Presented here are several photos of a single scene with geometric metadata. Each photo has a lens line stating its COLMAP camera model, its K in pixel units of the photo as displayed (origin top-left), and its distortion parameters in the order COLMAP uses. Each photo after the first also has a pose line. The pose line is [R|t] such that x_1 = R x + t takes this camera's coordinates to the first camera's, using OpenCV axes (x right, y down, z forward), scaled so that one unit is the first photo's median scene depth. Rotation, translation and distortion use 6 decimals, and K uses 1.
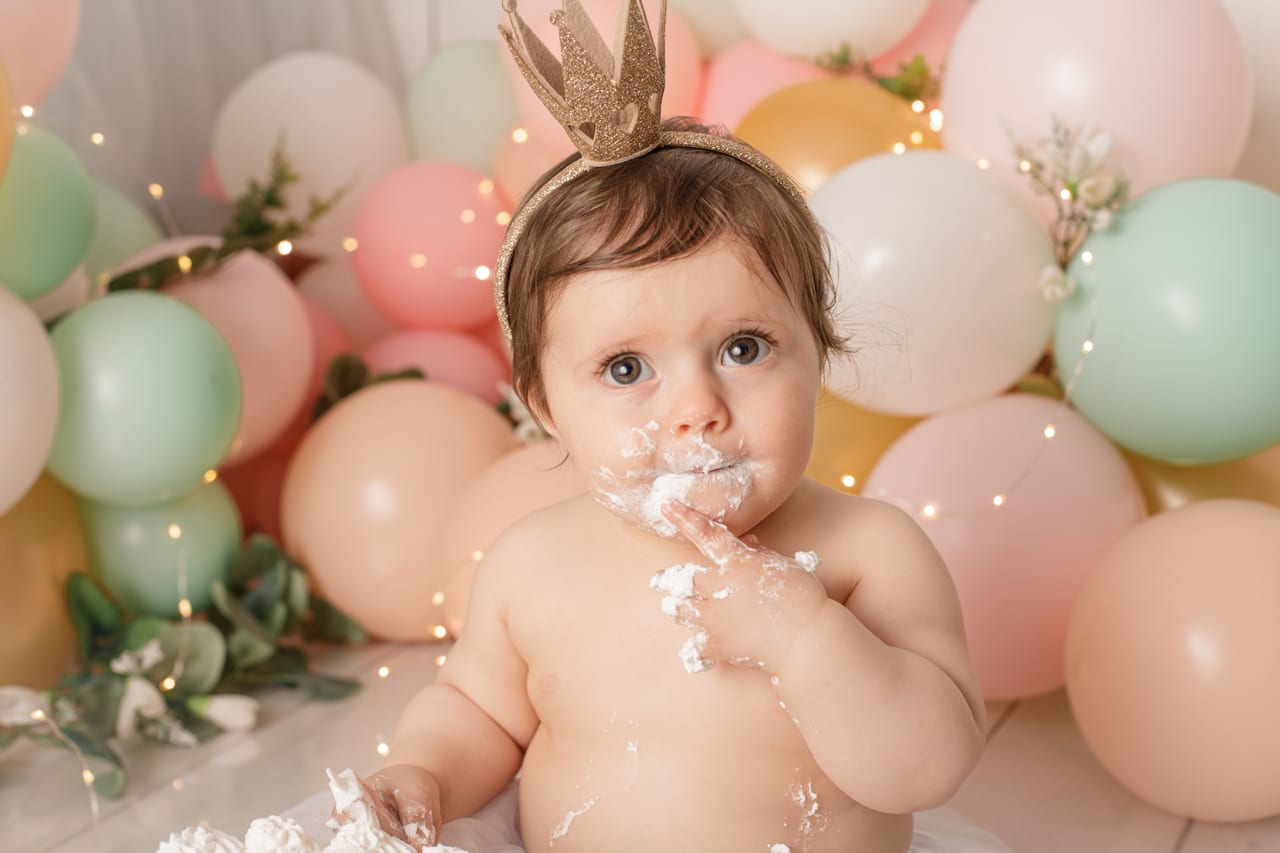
lens RADIAL K [[1930.9, 0, 640.0], [0, 1930.9, 426.5], [0, 0, 1]] dist [-0.116937, -0.095565]
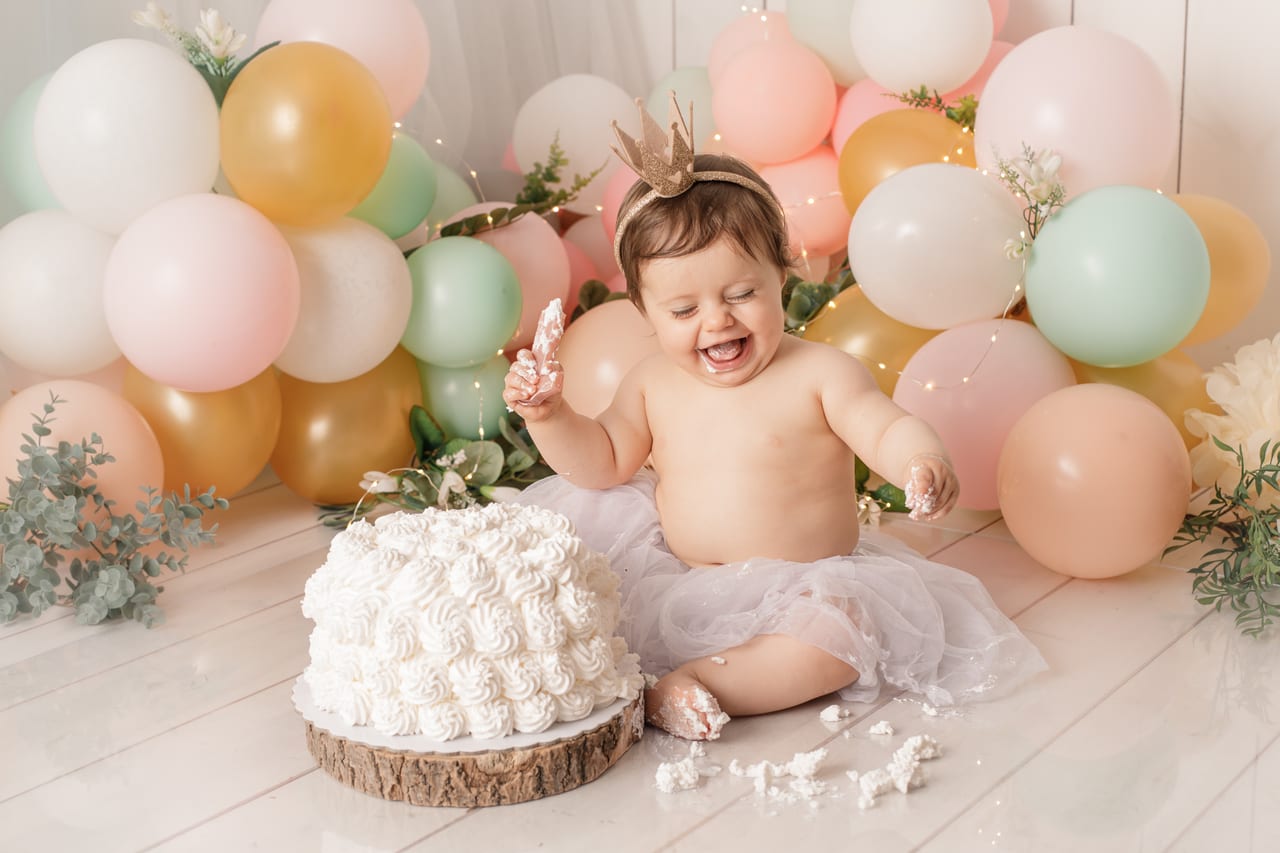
lens RADIAL K [[2022.4, 0, 640.0], [0, 2022.4, 426.5], [0, 0, 1]] dist [-0.078098, -0.153280]
pose [[0.986239, 0.044137, -0.159324, 0.170885], [-0.040475, 0.998838, 0.026160, 0.040464], [0.160293, -0.019352, 0.986880, -0.681103]]
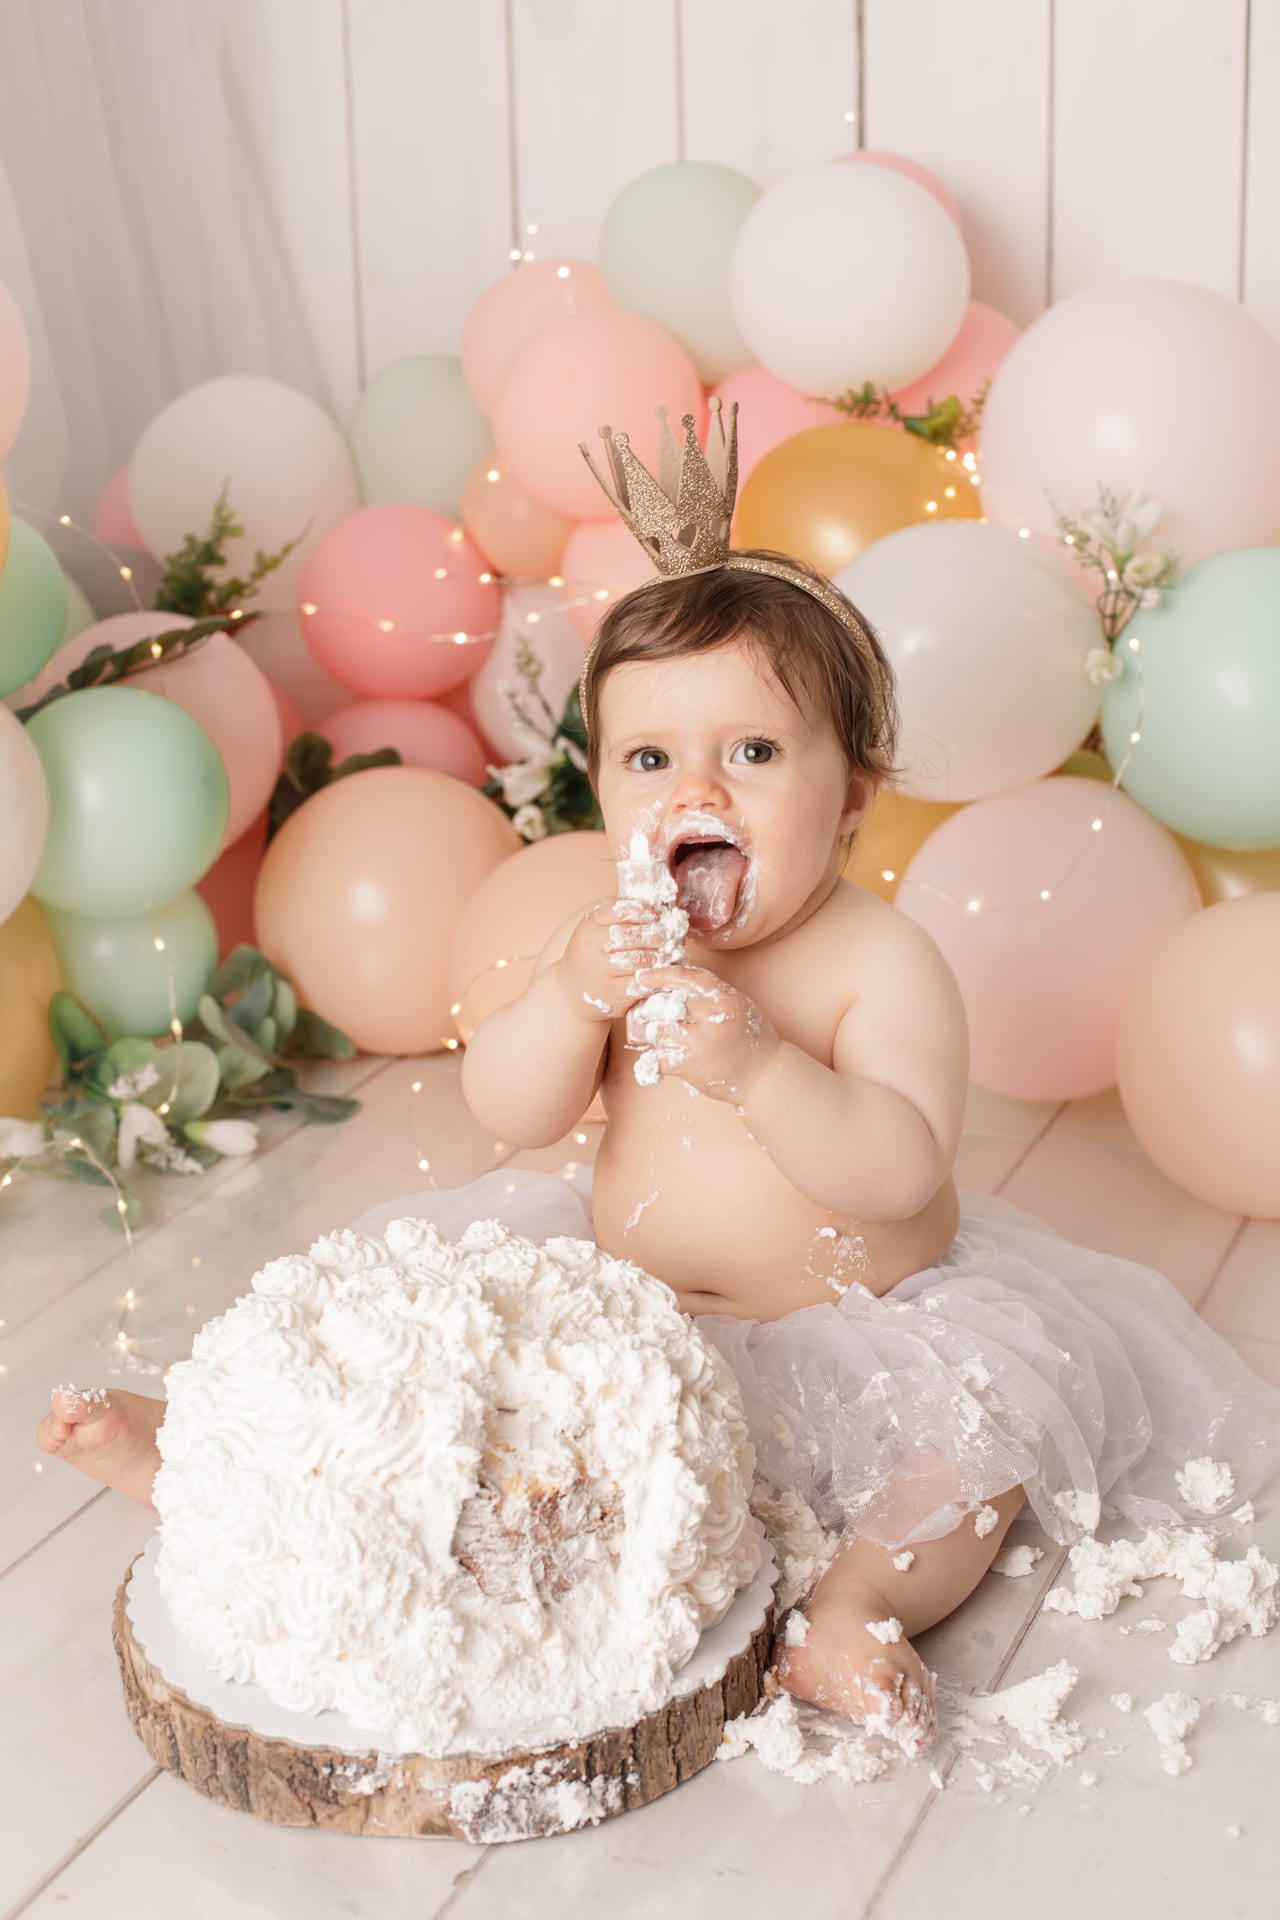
lens RADIAL K [[2802.4, 0, 642.1], [0, 2802.4, 996.0], [0, 0, 1]] dist [-0.097598, -0.073219]
pose [[0.998555, -0.026146, 0.046960, -0.076540], [0.021585, 0.995230, 0.095140, -0.044760], [-0.049224, -0.093989, 0.994356, -0.360933]]
